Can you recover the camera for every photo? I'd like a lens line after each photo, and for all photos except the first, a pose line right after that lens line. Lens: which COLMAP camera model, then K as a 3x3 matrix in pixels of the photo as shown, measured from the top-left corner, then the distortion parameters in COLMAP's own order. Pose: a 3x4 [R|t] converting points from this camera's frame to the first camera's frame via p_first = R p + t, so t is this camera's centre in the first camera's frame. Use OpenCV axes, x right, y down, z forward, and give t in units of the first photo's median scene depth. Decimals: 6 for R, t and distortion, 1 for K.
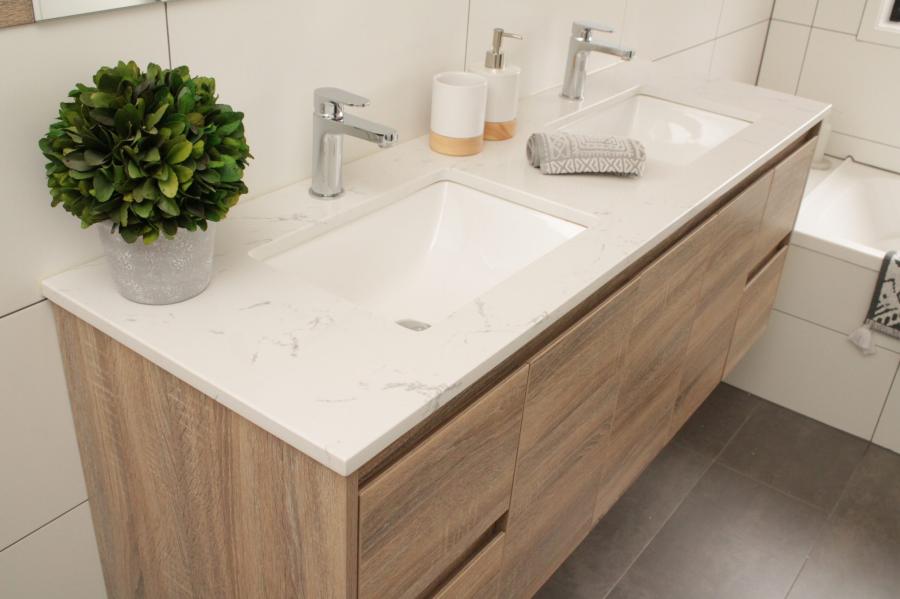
lens RADIAL K [[882.0, 0, 450.0], [0, 882.0, 299.5], [0, 0, 1]] dist [-0.091133, 0.009719]
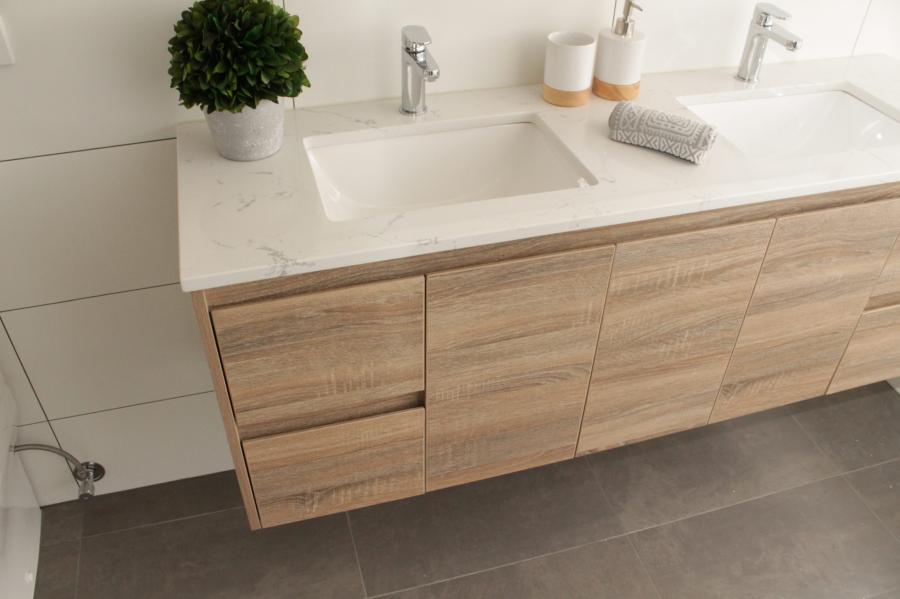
lens RADIAL K [[757.7, 0, 446.3], [0, 757.7, 304.7], [0, 0, 1]] dist [-0.172146, 0.152938]
pose [[0.799638, 0.334355, -0.498785, 0.395878], [-0.263570, 0.941780, 0.208763, -0.071296], [0.539546, -0.035470, 0.841209, 0.084523]]
